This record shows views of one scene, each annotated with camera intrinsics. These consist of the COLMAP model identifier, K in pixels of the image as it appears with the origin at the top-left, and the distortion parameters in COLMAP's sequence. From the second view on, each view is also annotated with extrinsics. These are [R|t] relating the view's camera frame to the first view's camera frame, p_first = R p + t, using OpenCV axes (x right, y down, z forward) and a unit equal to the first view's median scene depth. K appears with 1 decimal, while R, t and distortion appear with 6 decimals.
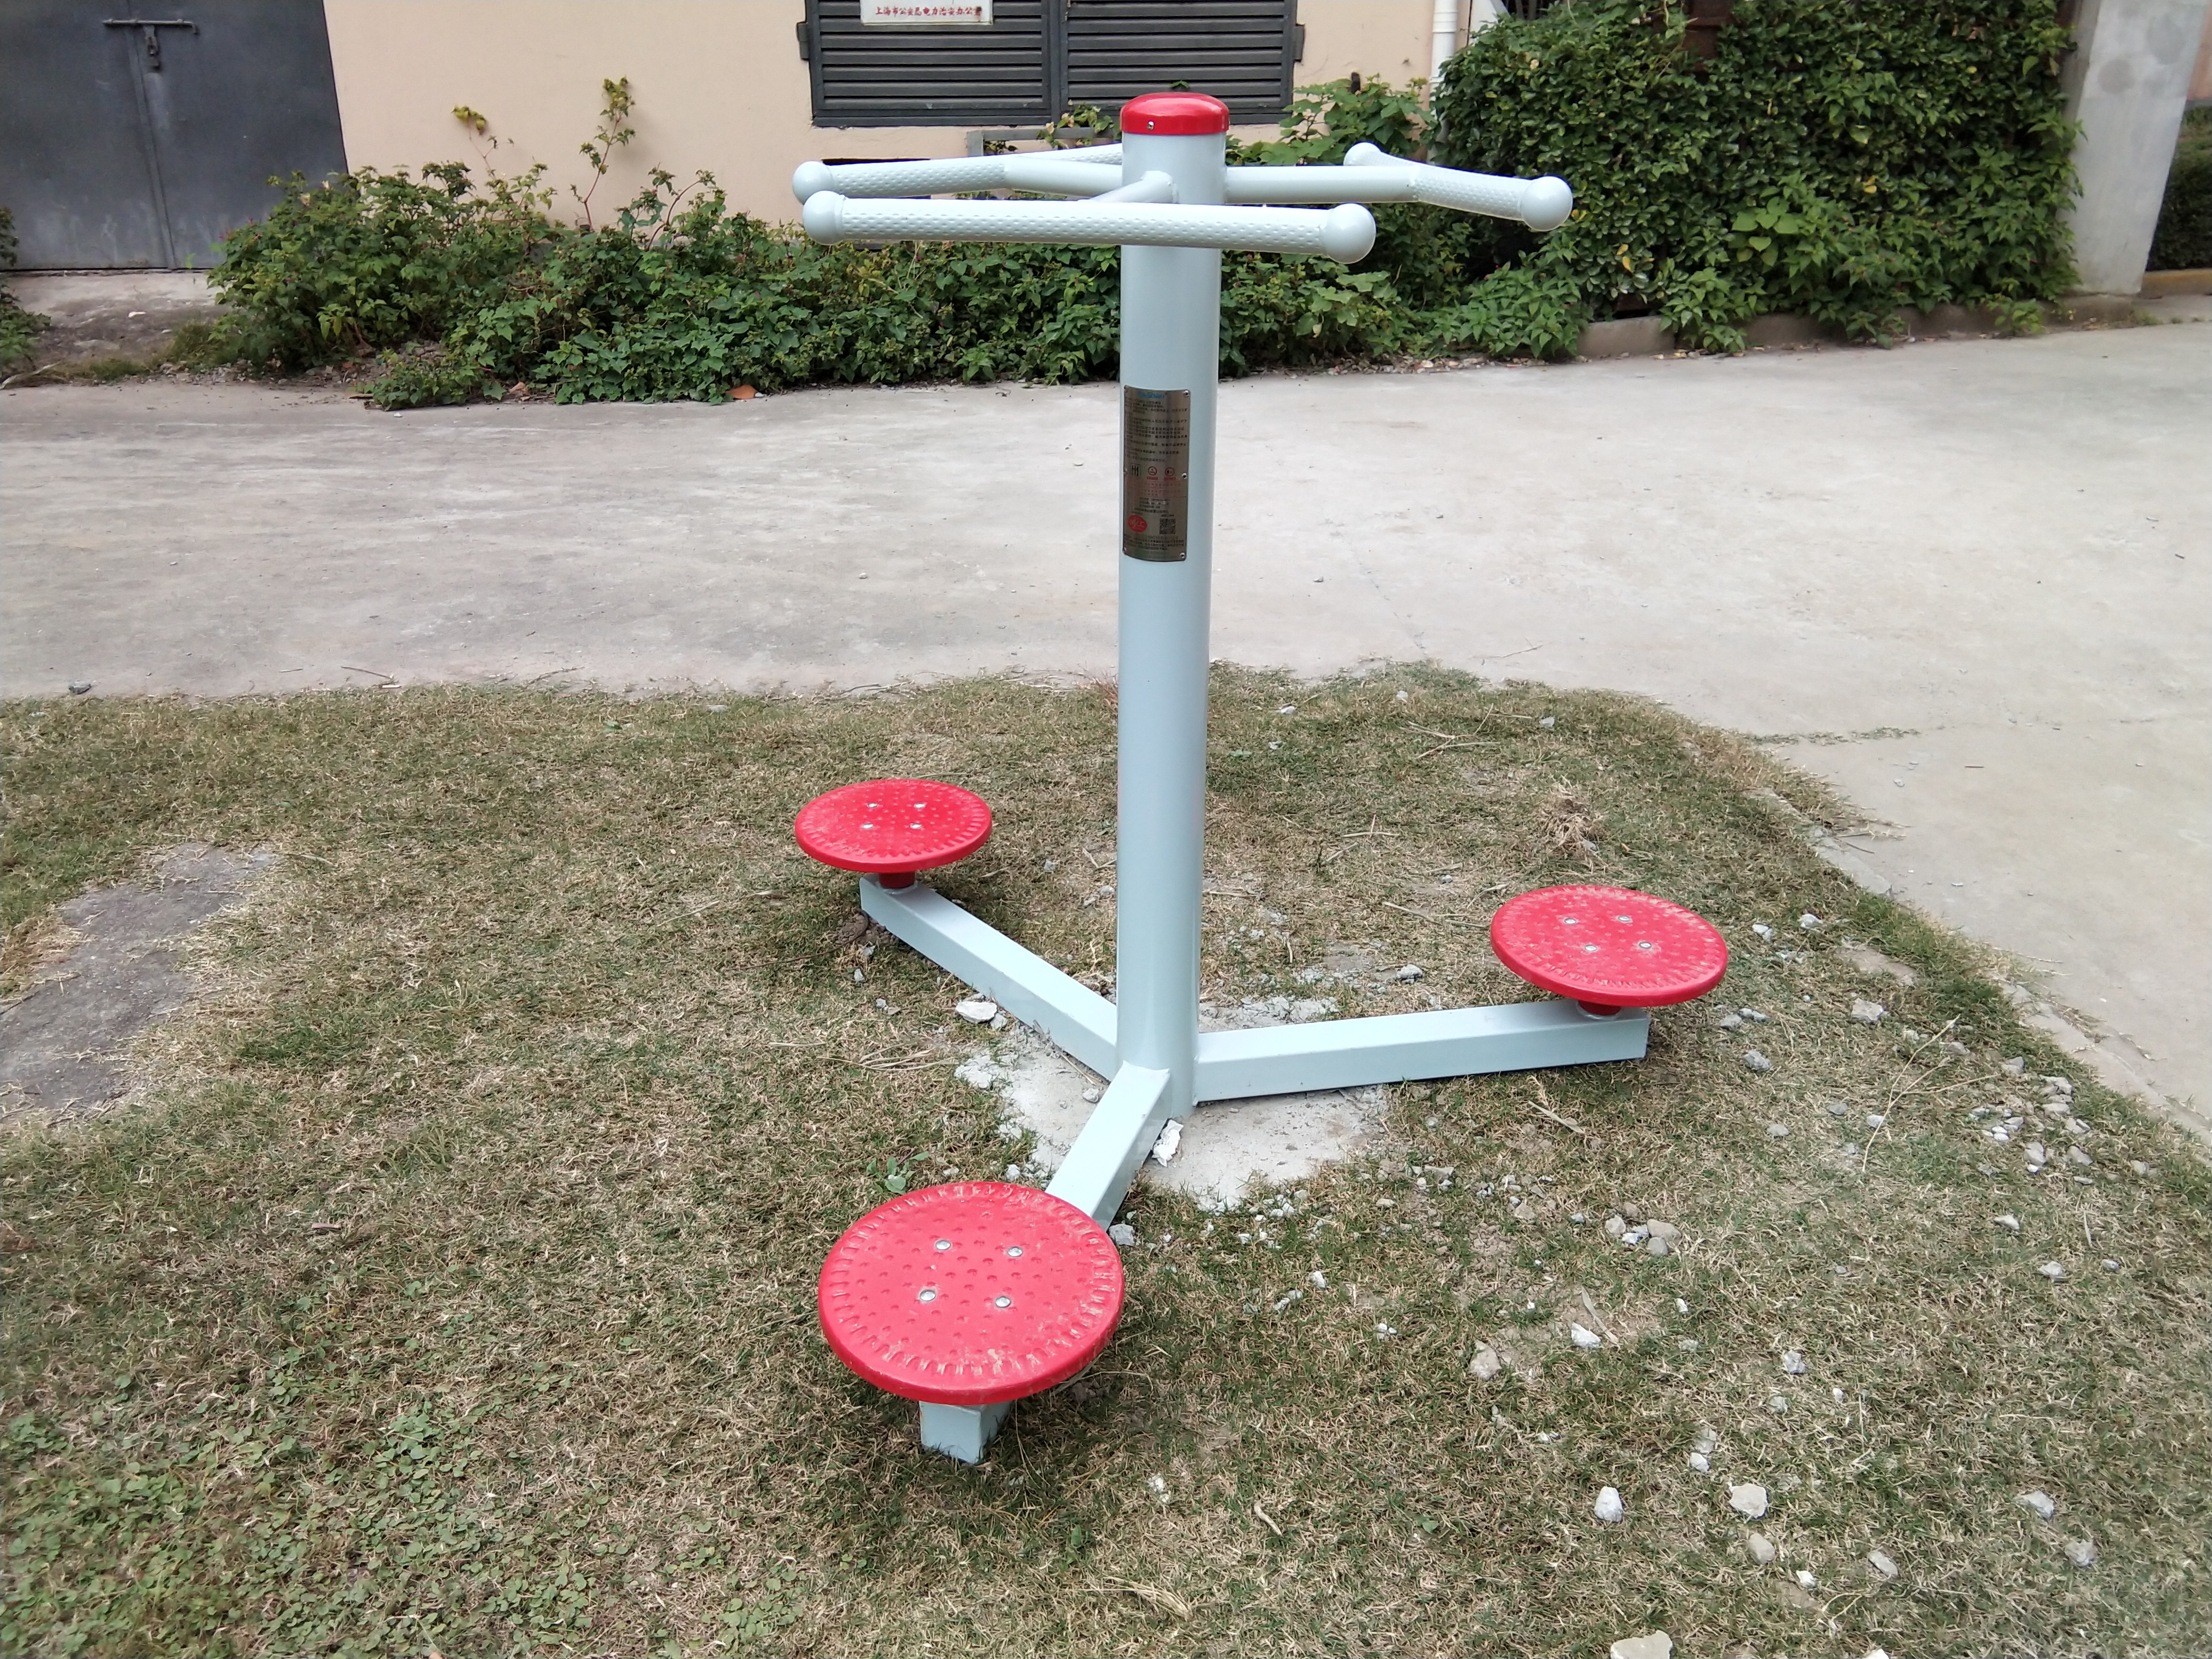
lens RADIAL K [[1824.9, 0, 1045.9], [0, 1824.9, 833.5], [0, 0, 1]] dist [0.110093, -0.168197]
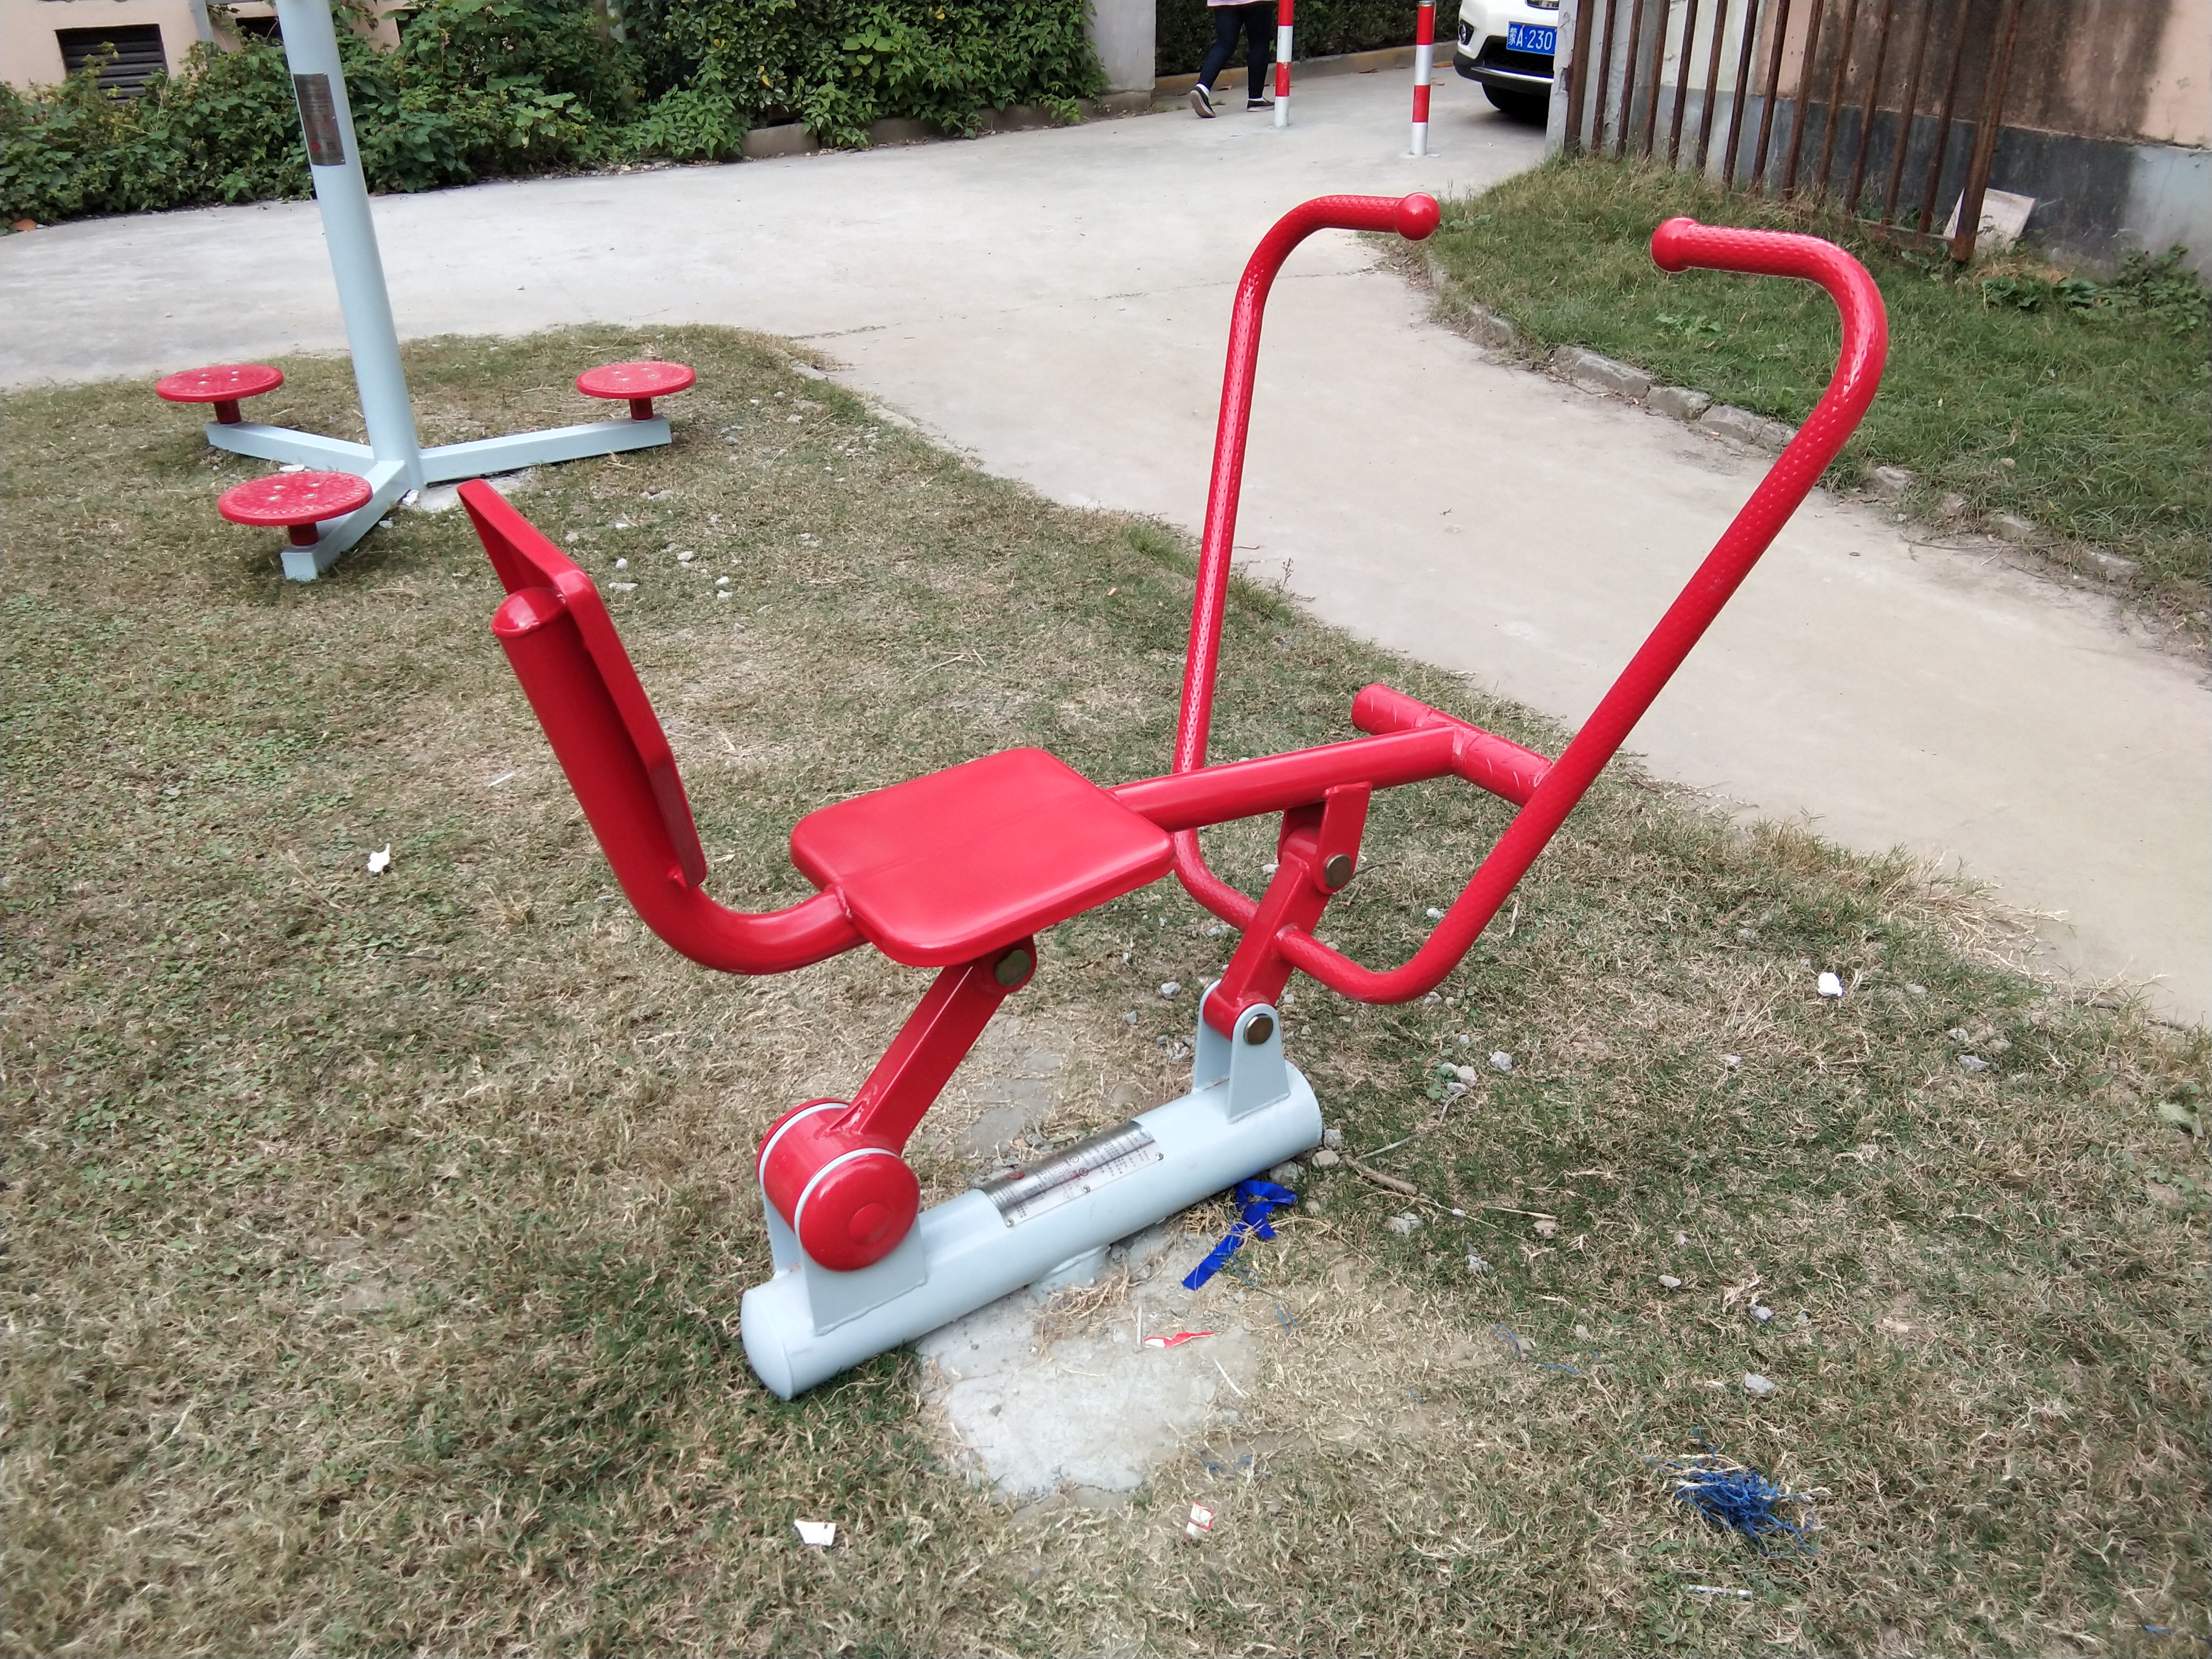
lens RADIAL K [[1836.3, 0, 1098.5], [0, 1836.3, 831.3], [0, 0, 1]] dist [0.099685, -0.139759]
pose [[0.928304, -0.184926, 0.322573, 0.012608], [0.167464, 0.982518, 0.081331, 0.140989], [-0.331974, -0.021481, 0.943044, -0.316503]]
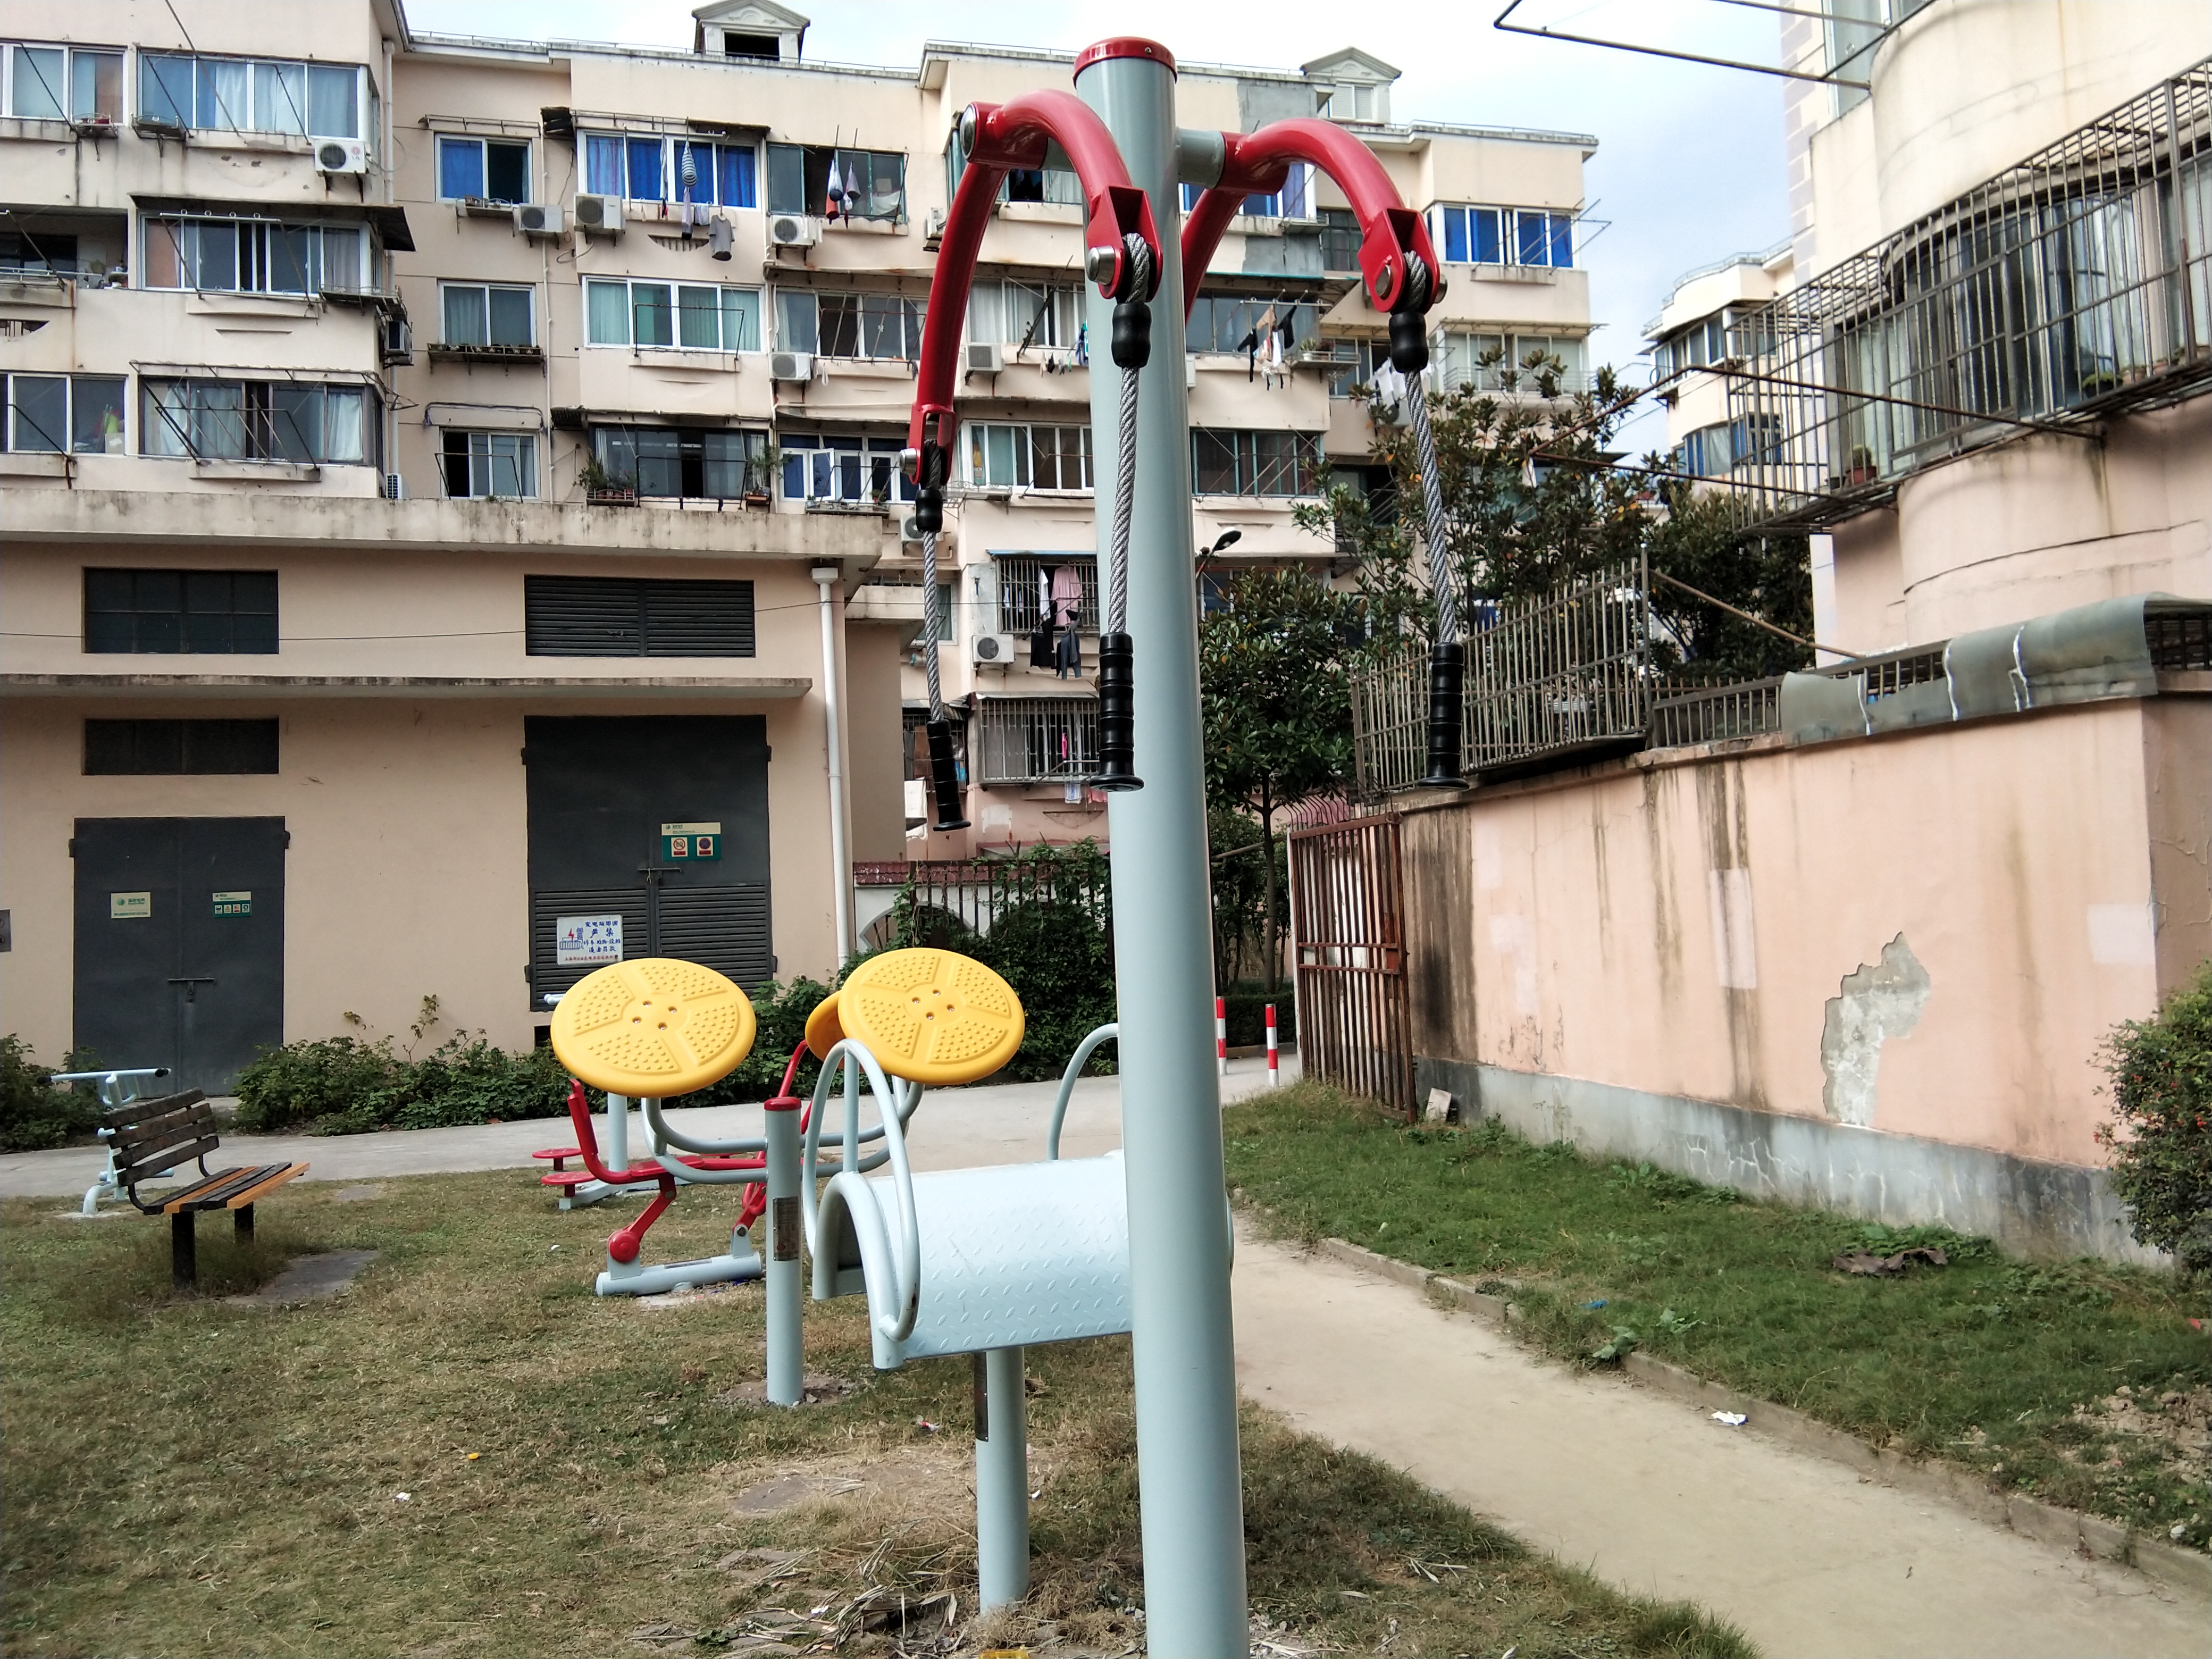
lens RADIAL K [[1791.8, 0, 1099.1], [0, 1791.8, 804.8], [0, 0, 1]] dist [0.096022, -0.123999]
pose [[0.979845, -0.021475, 0.198603, 0.109928], [0.111907, 0.882561, -0.456687, 0.446708], [-0.165472, 0.469708, 0.867176, -1.057302]]
